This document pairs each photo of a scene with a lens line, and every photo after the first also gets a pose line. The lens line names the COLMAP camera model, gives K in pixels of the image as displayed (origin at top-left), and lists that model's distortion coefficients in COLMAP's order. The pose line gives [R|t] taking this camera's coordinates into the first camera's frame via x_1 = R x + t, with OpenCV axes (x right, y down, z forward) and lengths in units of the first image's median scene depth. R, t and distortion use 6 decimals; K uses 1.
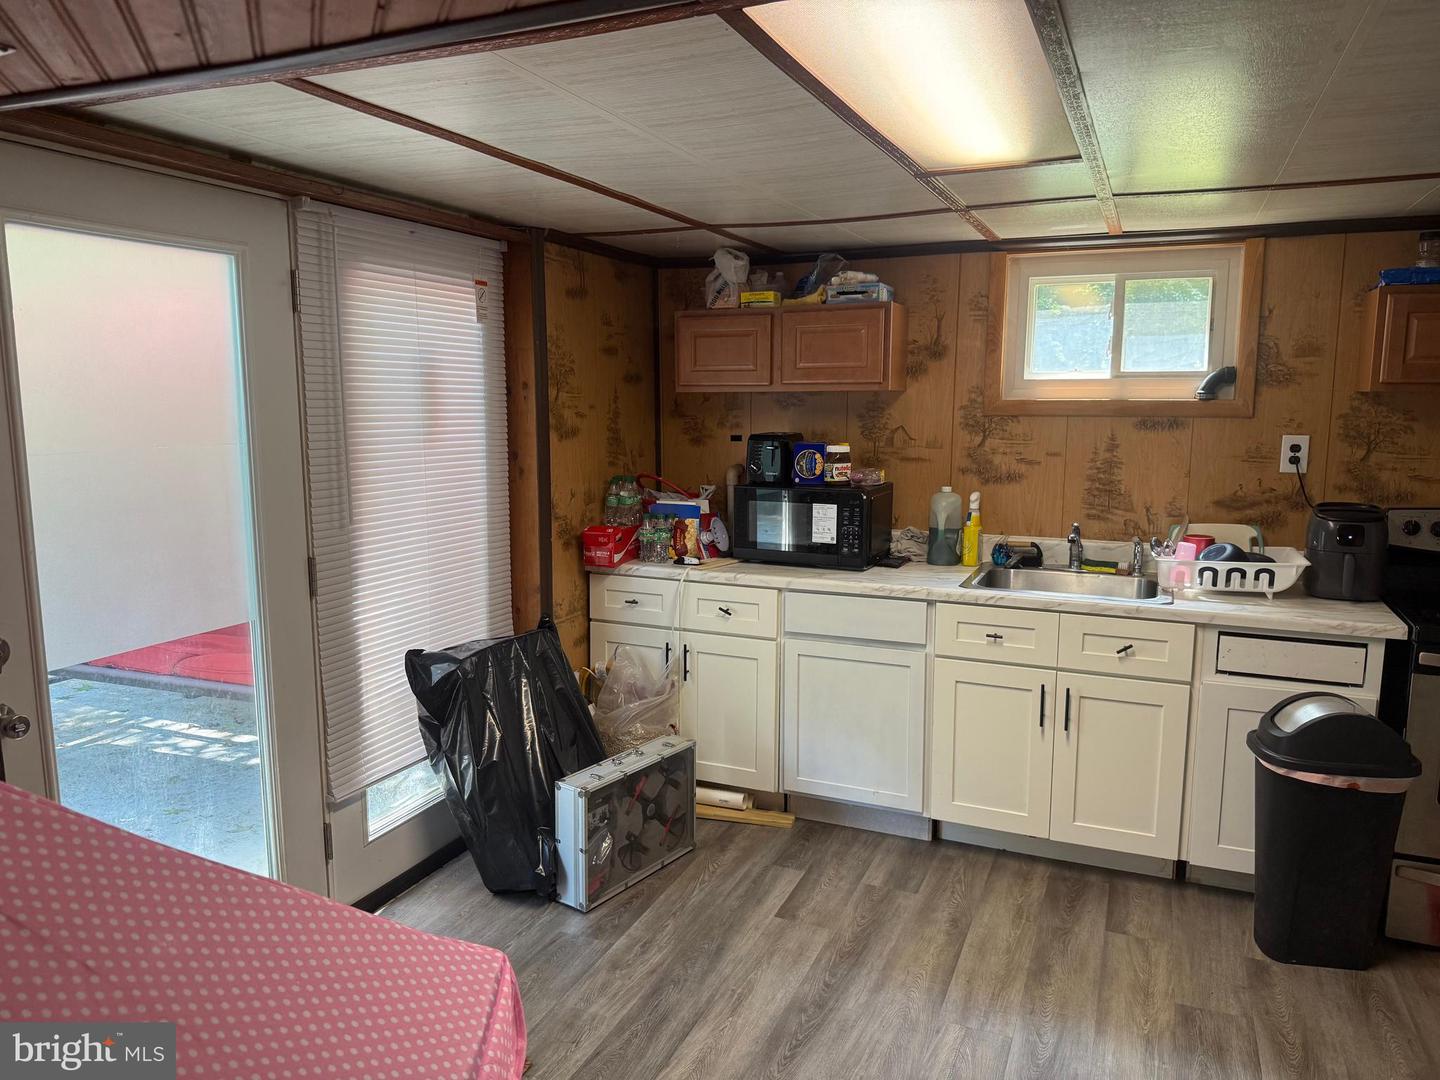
lens RADIAL K [[1010.6, 0, 716.0], [0, 1010.6, 542.6], [0, 0, 1]] dist [0.117650, -0.209428]
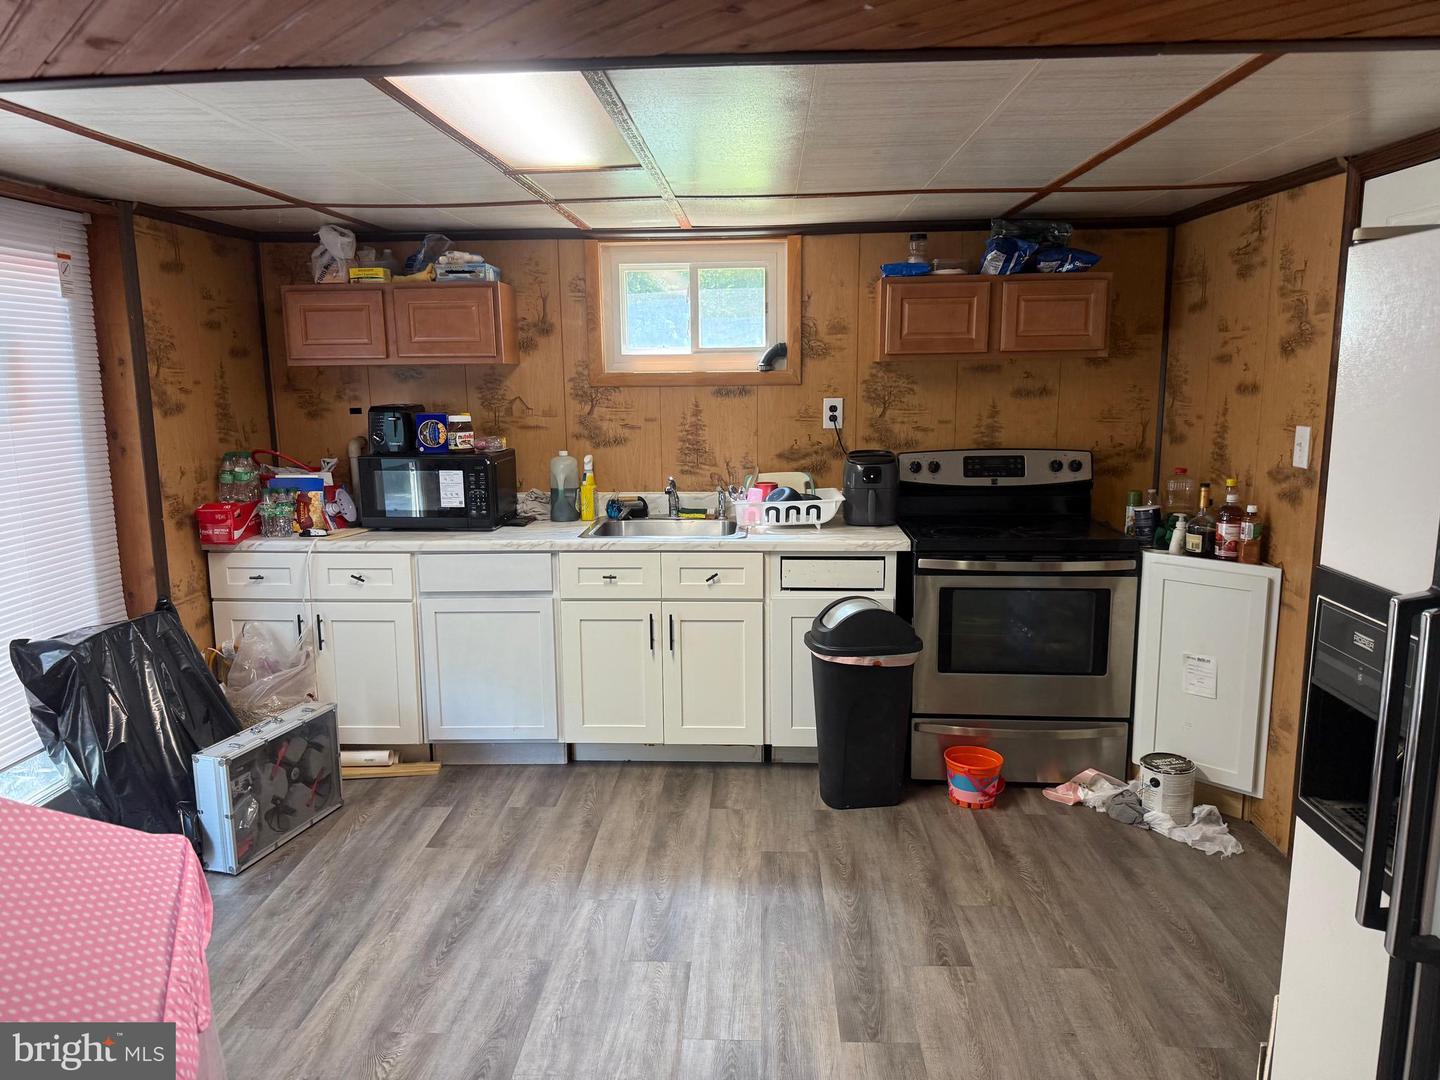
lens RADIAL K [[1010.6, 0, 716.0], [0, 1010.6, 542.6], [0, 0, 1]] dist [0.117650, -0.209428]
pose [[0.936346, -0.071652, 0.343688, -0.005081], [0.062821, 0.997347, 0.036778, 0.016908], [-0.345412, -0.012846, 0.938363, -0.113902]]
